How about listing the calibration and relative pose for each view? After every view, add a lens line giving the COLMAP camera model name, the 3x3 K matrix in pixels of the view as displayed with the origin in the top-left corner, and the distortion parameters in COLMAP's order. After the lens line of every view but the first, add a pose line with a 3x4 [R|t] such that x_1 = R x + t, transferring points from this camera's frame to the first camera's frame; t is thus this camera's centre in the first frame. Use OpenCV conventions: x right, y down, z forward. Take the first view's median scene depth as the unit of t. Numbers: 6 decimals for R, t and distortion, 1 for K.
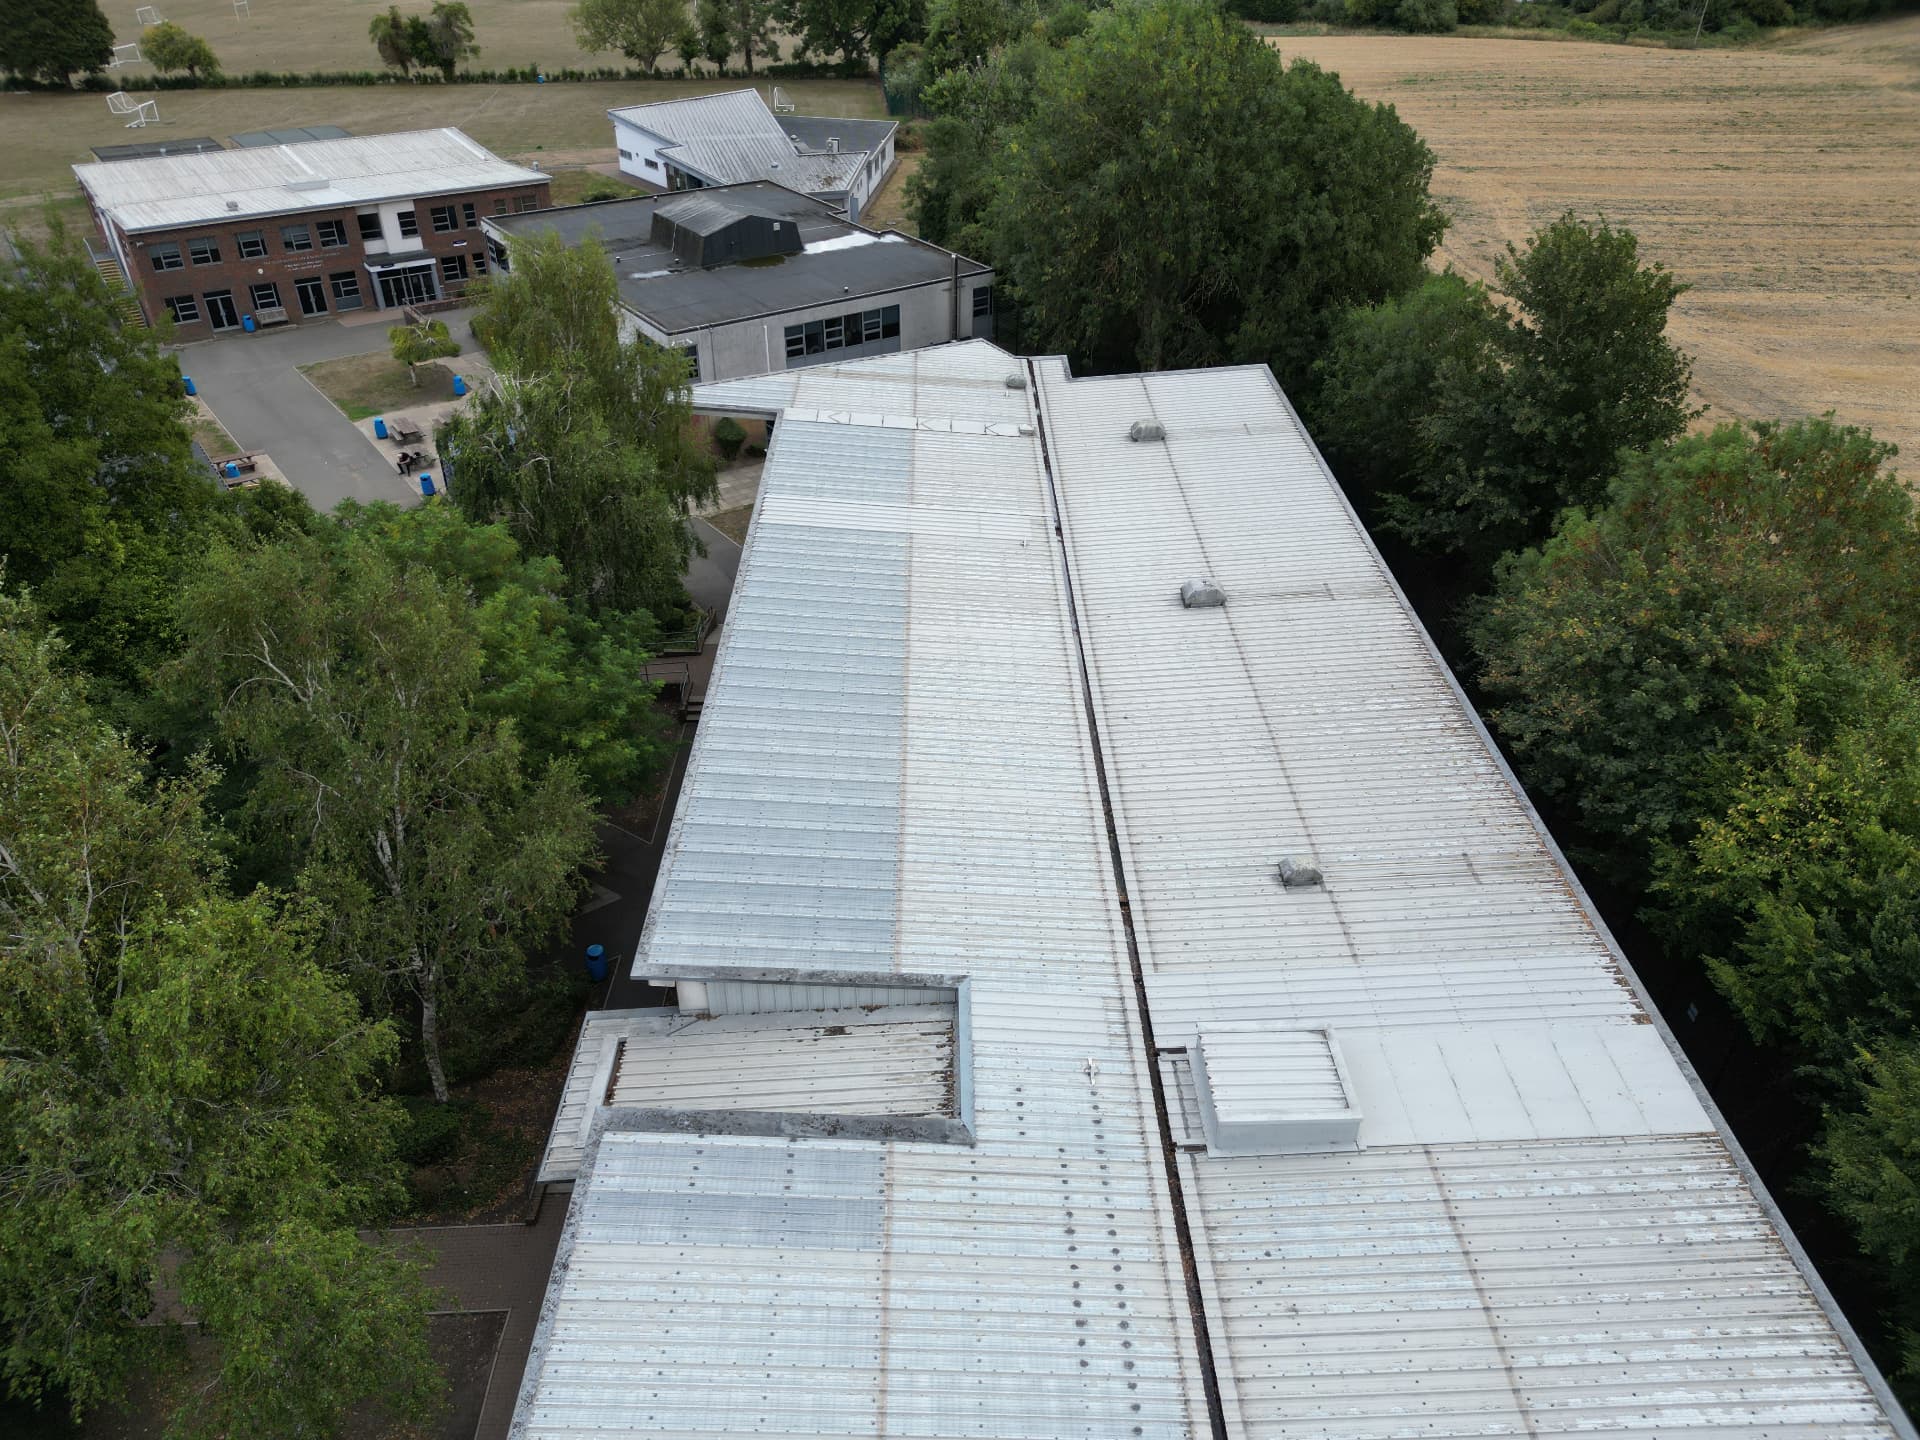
lens RADIAL K [[1329.1, 0, 959.6], [0, 1329.1, 716.7], [0, 0, 1]] dist [0.068778, -0.042899]
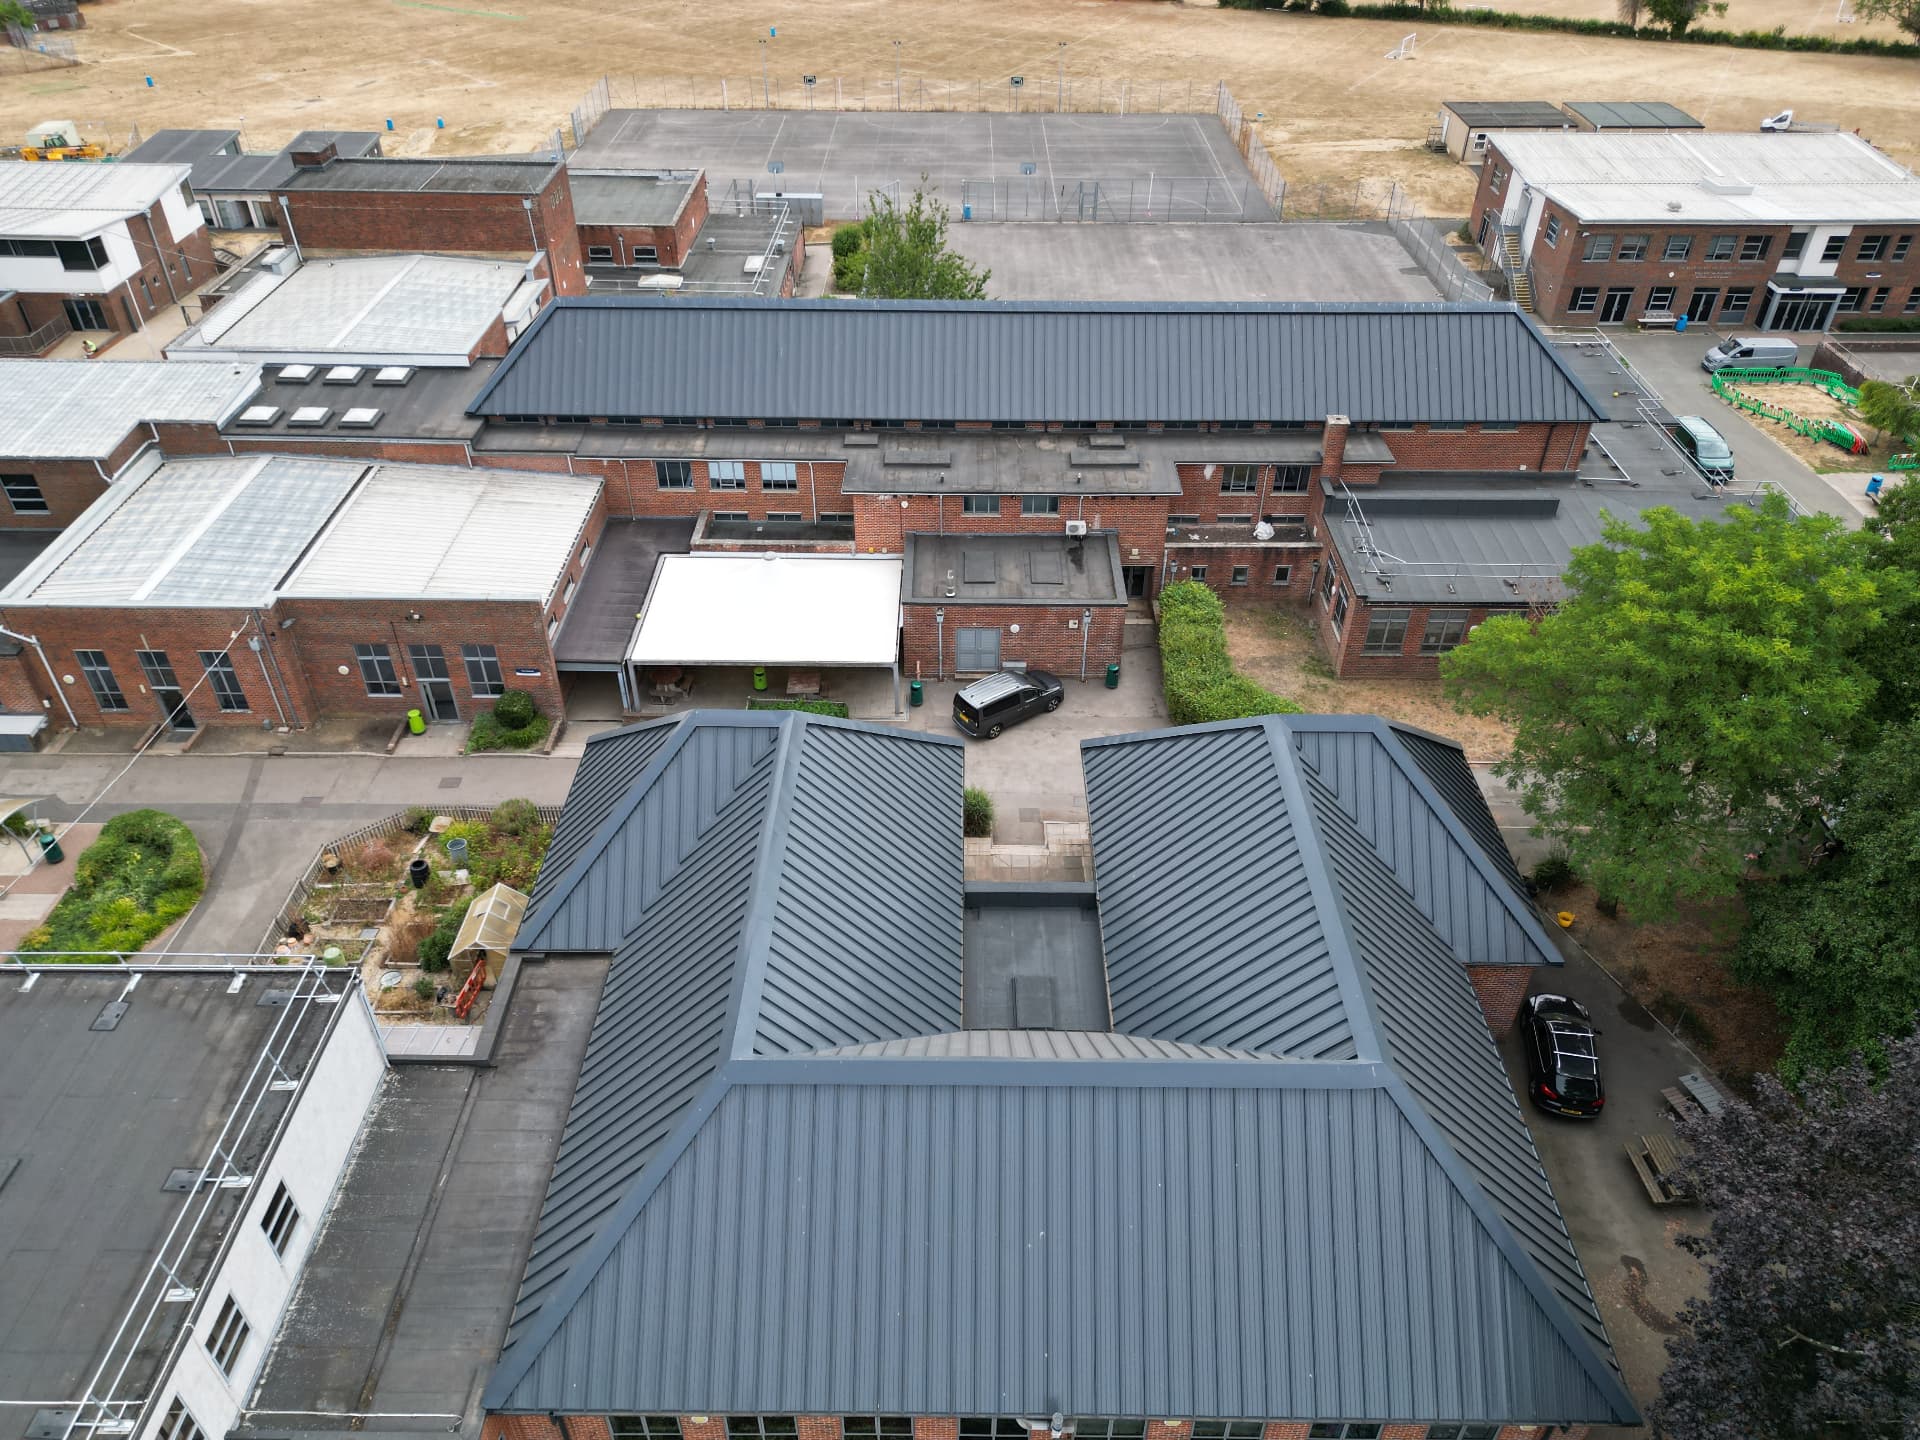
lens RADIAL K [[1348.8, 0, 957.7], [0, 1348.8, 713.9], [0, 0, 1]] dist [0.070058, -0.064585]
pose [[0.808498, 0.354550, -0.469708, -0.353240], [-0.330389, 0.933954, 0.136287, 0.005835], [0.487006, 0.044999, 0.872239, -0.110737]]
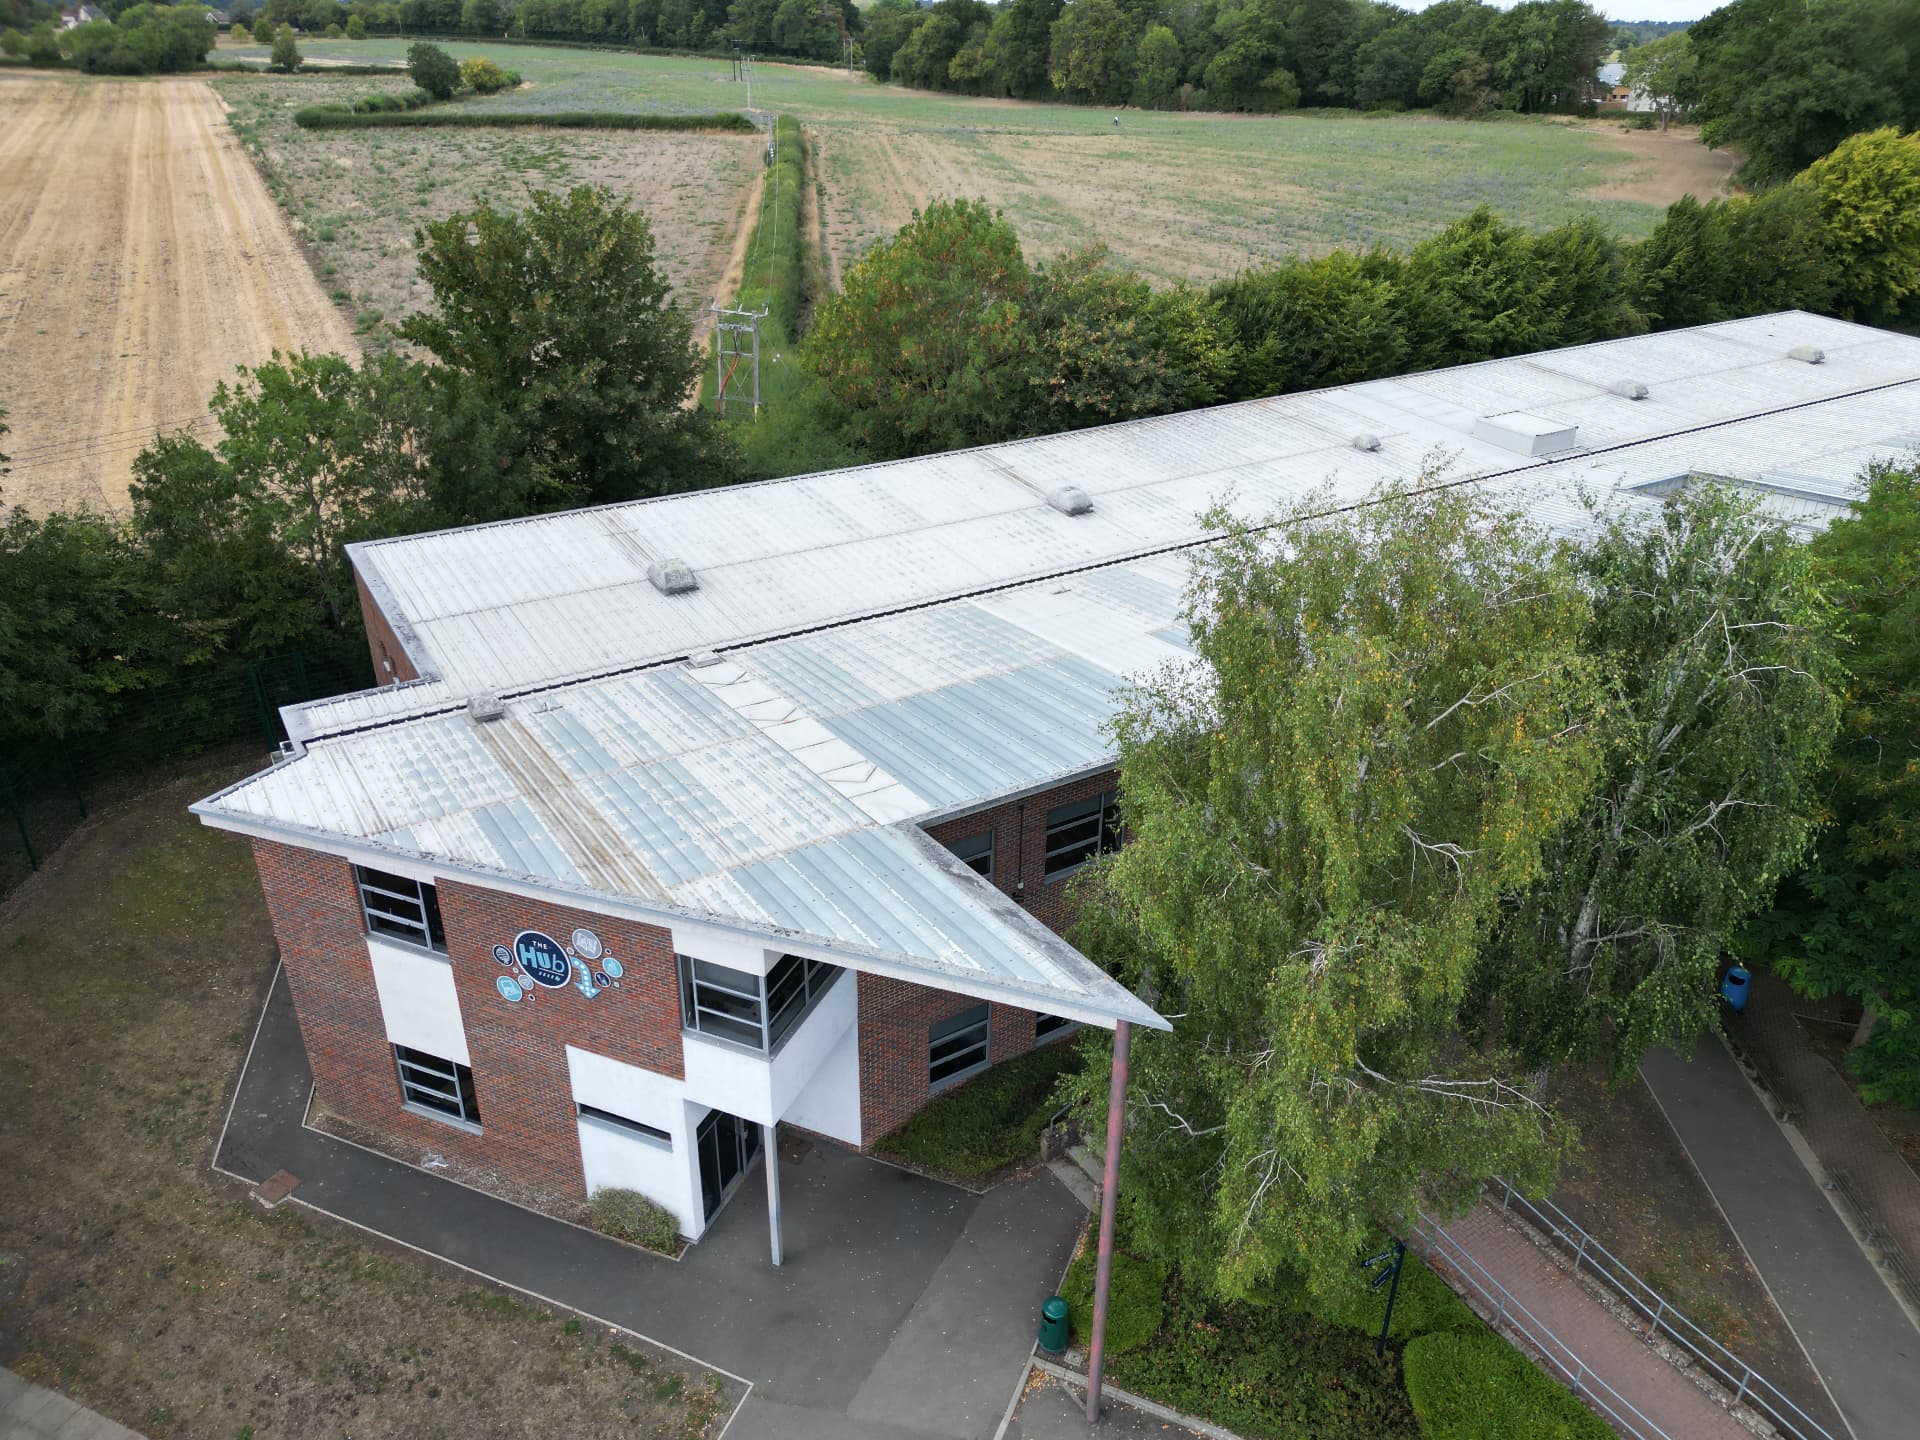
lens RADIAL K [[1339.2, 0, 952.8], [0, 1339.2, 718.2], [0, 0, 1]] dist [0.070885, -0.062331]
pose [[-0.518505, -0.399463, 0.756031, -0.275954], [0.468159, 0.607252, 0.641928, -0.312018], [-0.715527, 0.686786, -0.127851, 0.598952]]
